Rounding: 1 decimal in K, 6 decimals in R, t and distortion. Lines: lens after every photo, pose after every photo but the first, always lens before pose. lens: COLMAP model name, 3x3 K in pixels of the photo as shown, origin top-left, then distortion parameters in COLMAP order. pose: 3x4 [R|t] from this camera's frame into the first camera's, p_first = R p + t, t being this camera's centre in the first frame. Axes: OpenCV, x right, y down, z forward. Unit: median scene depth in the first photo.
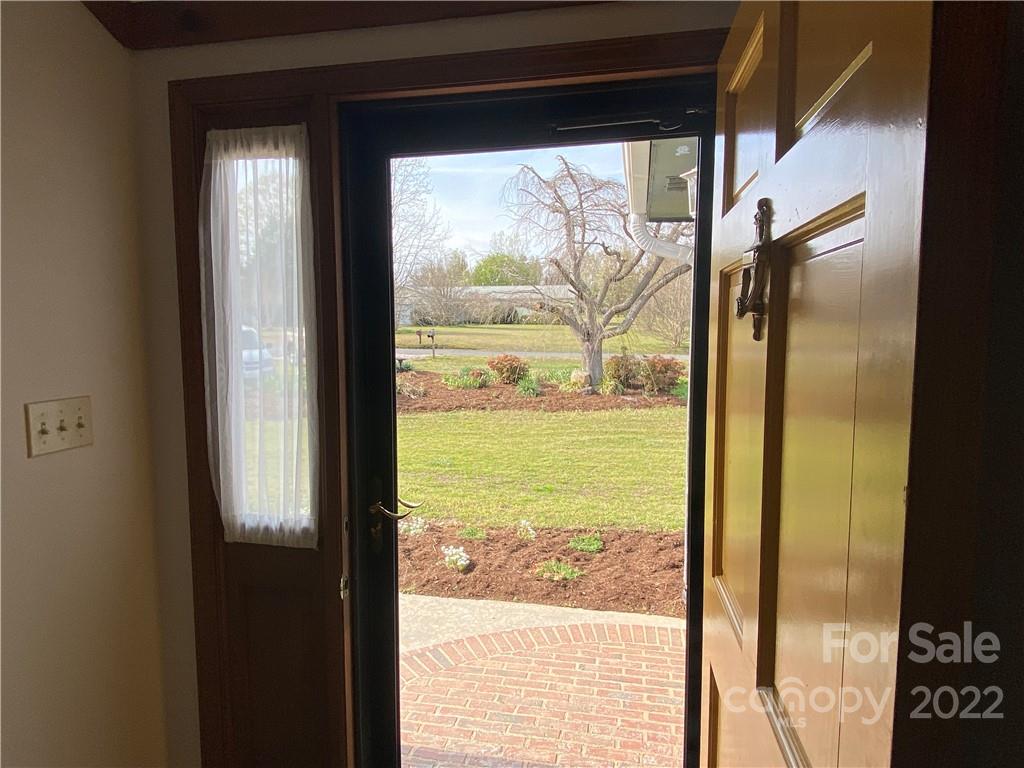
lens RADIAL K [[593.9, 0, 512.1], [0, 593.9, 378.2], [0, 0, 1]] dist [0.023165, -0.002182]
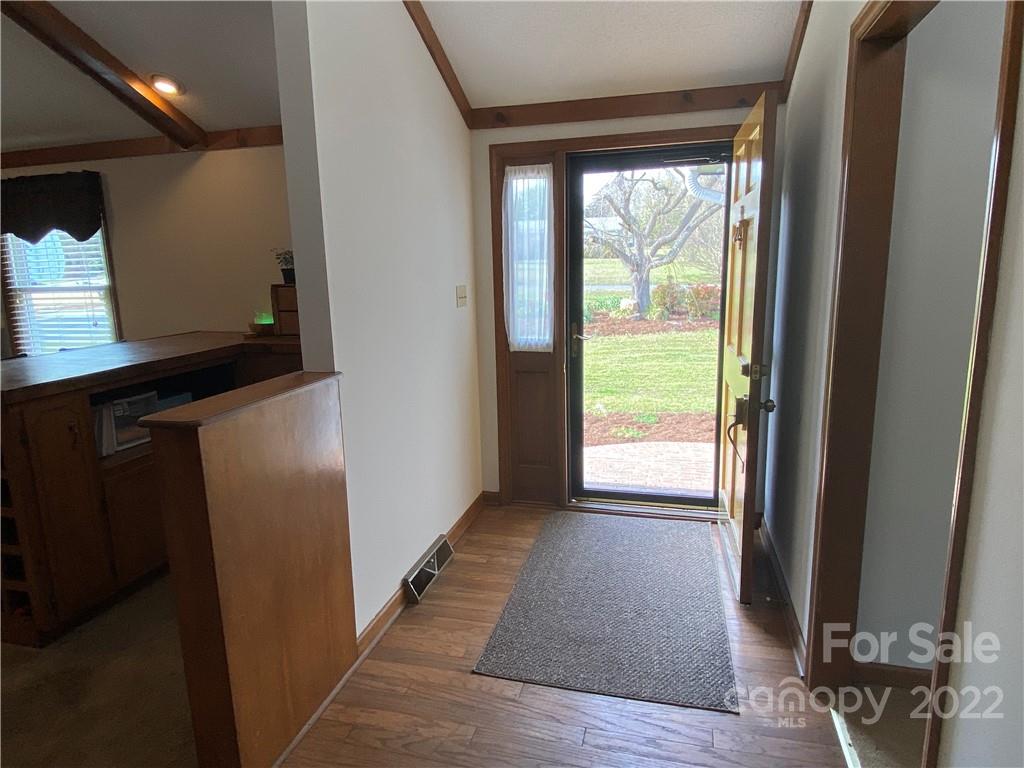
lens RADIAL K [[593.9, 0, 508.4], [0, 593.9, 385.5], [0, 0, 1]] dist [0.023165, -0.002182]
pose [[0.997412, -0.012279, -0.070841, -0.033061], [0.020420, 0.993114, 0.115359, 0.015149], [0.068937, -0.116507, 0.990795, -0.126711]]
